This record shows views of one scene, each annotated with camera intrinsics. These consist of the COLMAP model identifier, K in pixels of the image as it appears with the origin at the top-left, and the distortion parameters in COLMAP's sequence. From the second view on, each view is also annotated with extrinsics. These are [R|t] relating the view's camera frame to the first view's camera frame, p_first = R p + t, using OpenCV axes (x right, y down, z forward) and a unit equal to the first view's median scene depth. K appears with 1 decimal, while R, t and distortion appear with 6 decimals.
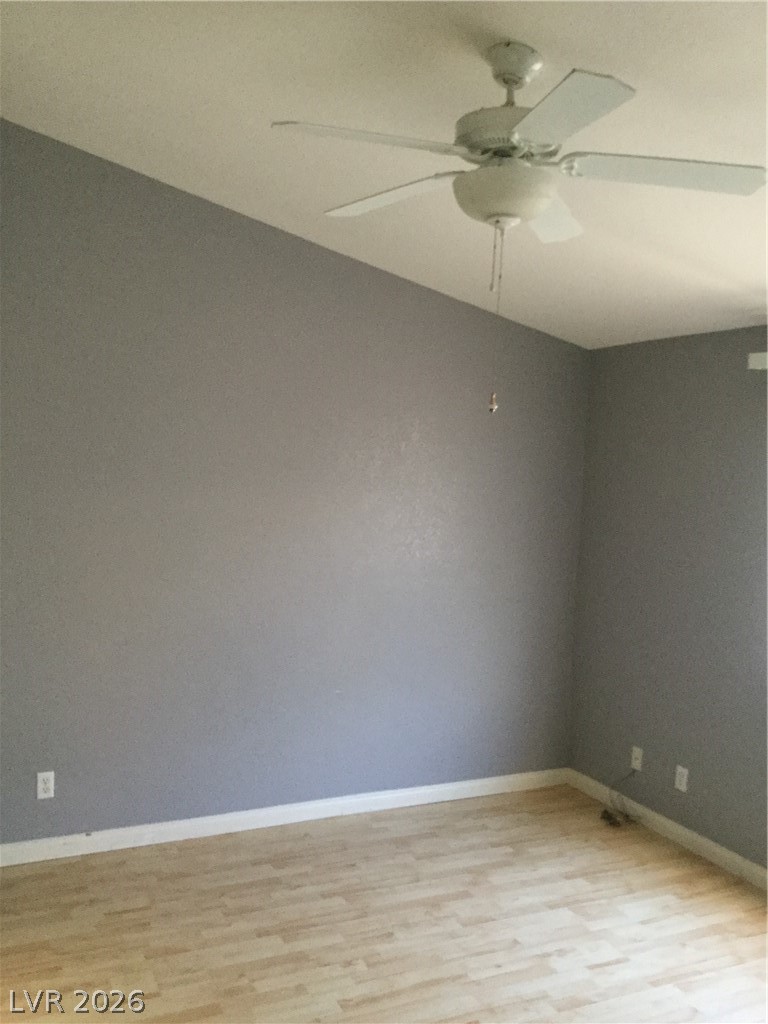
lens RADIAL K [[907.0, 0, 398.6], [0, 907.0, 514.7], [0, 0, 1]] dist [0.120888, -0.211187]
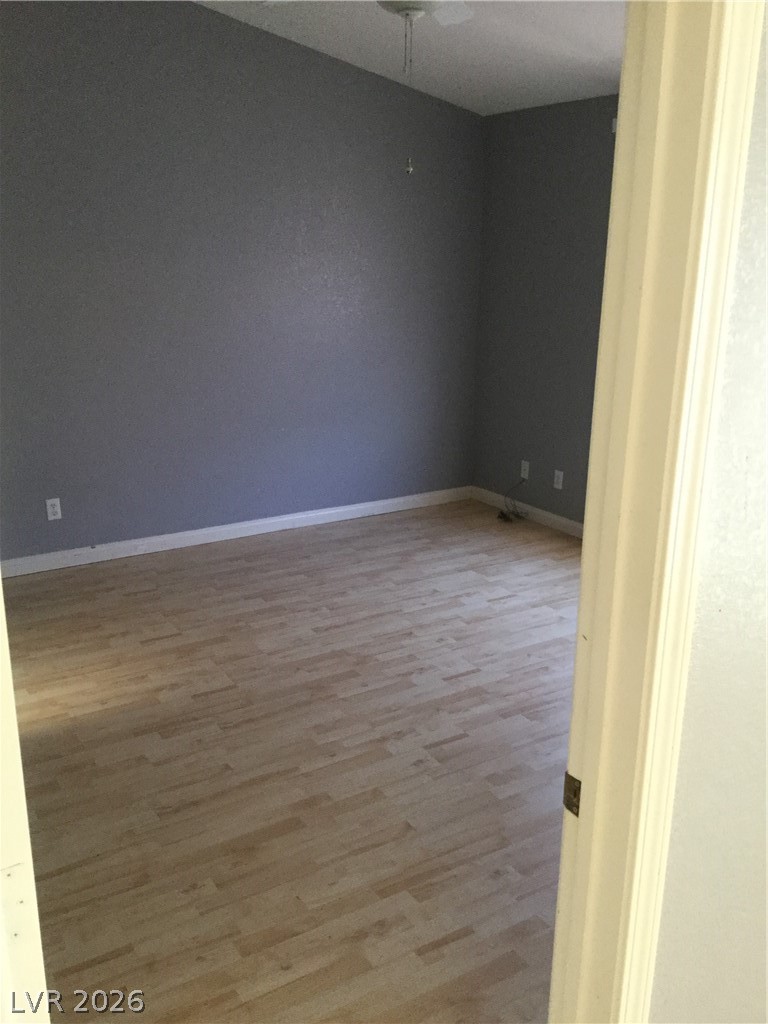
lens RADIAL K [[907.0, 0, 398.6], [0, 907.0, 514.7], [0, 0, 1]] dist [0.120888, -0.211187]
pose [[0.993312, -0.064176, 0.095985, -0.045395], [0.040666, 0.972488, 0.229376, 0.039311], [-0.108065, -0.223938, 0.968594, -0.251288]]
